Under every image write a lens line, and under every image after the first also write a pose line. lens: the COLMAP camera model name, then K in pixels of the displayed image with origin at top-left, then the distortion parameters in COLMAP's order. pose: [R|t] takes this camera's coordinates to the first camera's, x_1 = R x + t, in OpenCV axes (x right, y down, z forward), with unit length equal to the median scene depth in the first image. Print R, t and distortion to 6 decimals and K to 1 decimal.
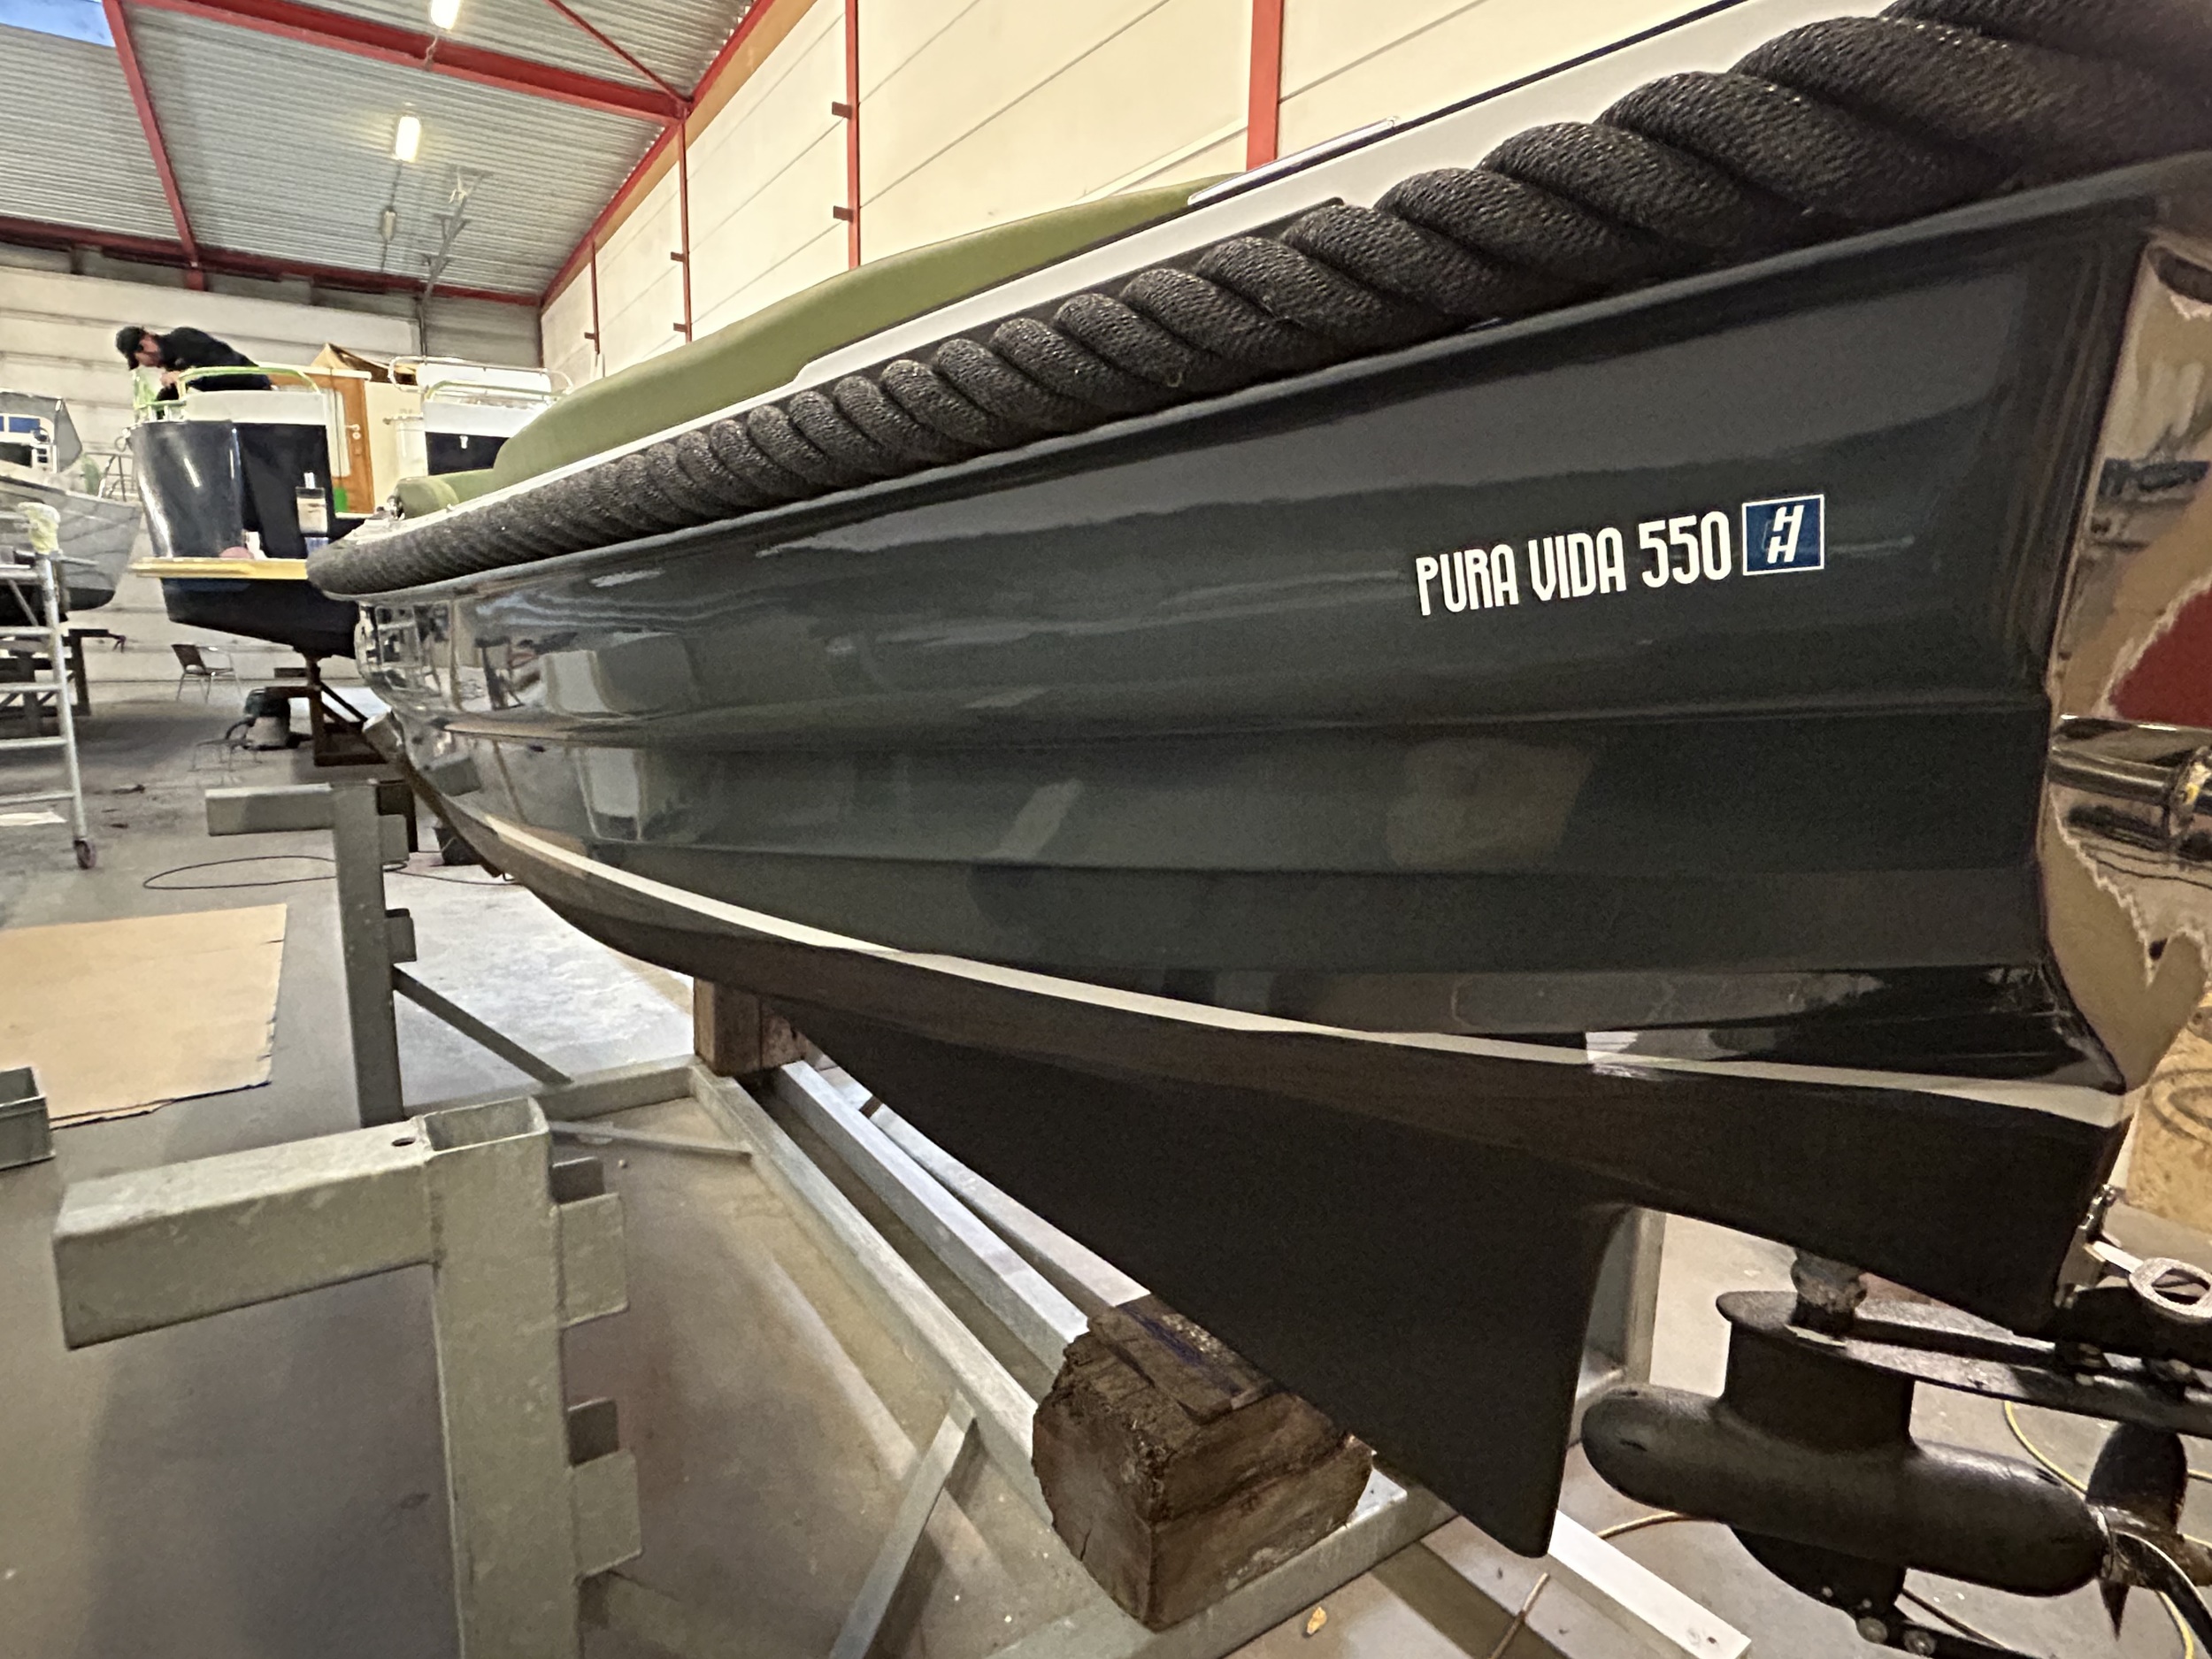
lens RADIAL K [[1210.5, 0, 1104.8], [0, 1210.5, 822.7], [0, 0, 1]] dist [-0.013952, 0.010911]
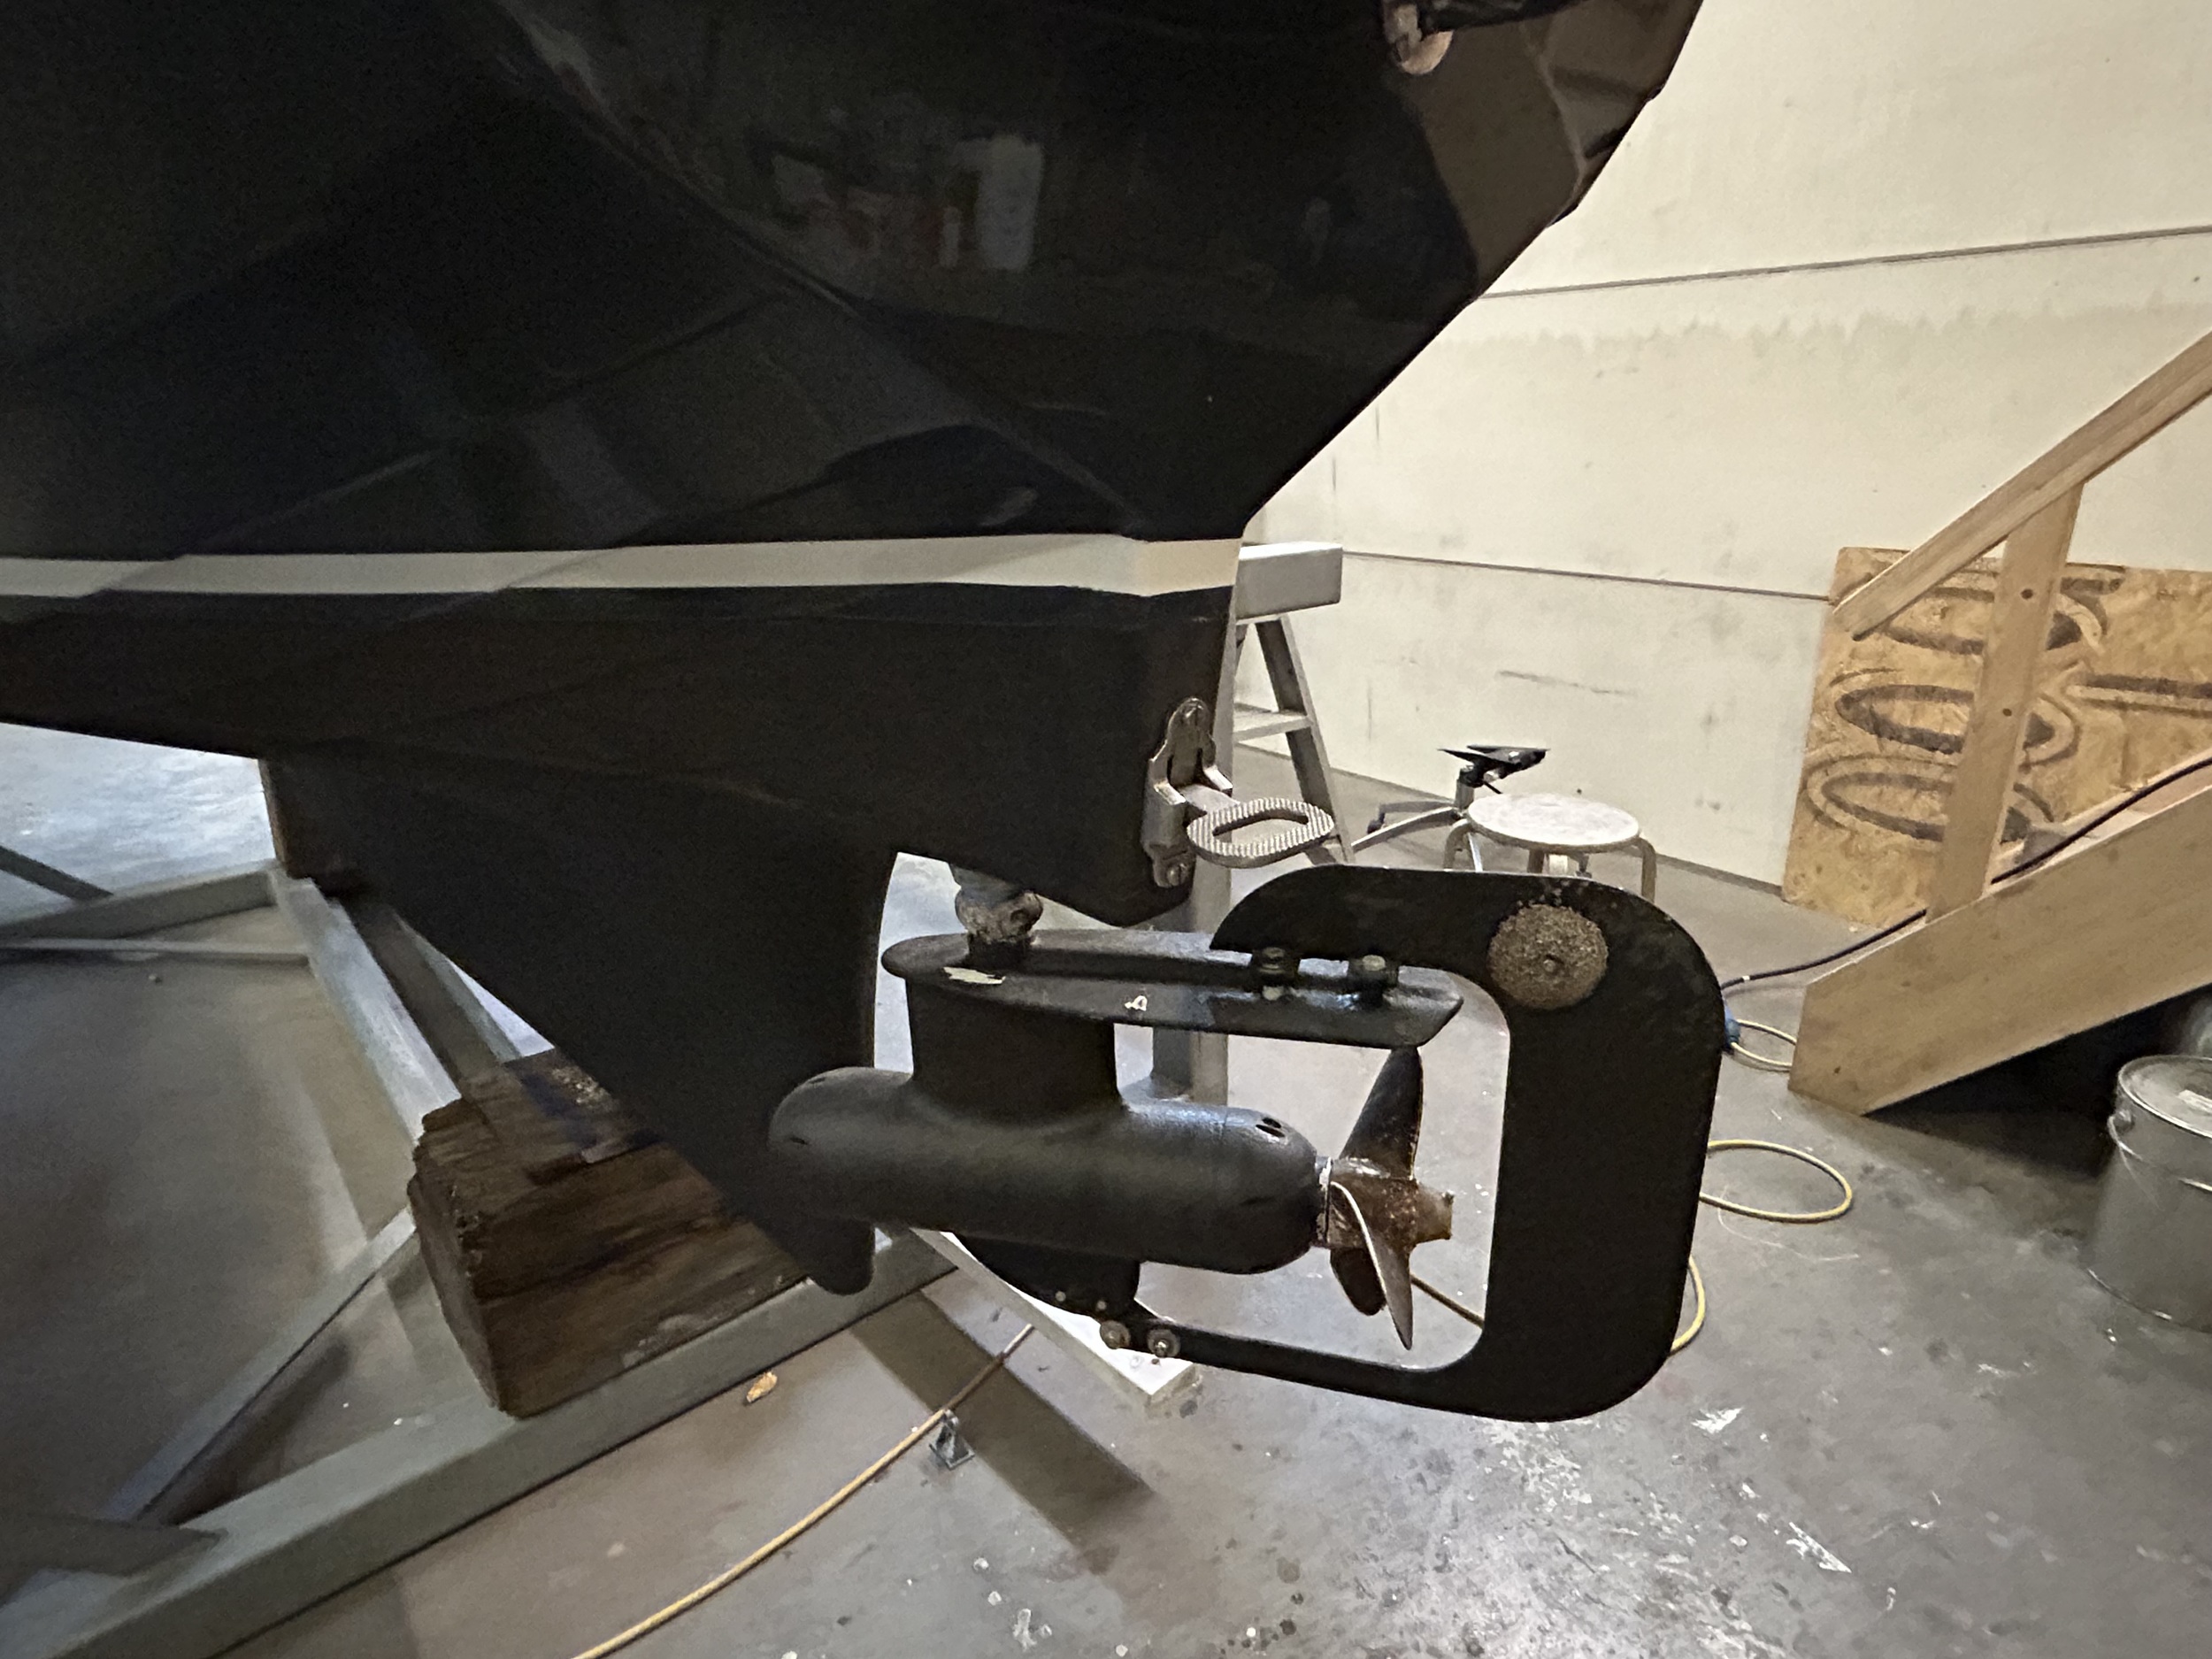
lens RADIAL K [[1210.5, 0, 1092.6], [0, 1210.5, 817.1], [0, 0, 1]] dist [-0.013952, 0.010911]
pose [[0.994132, -0.064857, 0.086576, 0.216814], [0.051947, 0.988238, 0.143832, 0.081436], [-0.094886, -0.138491, 0.985808, 0.099040]]
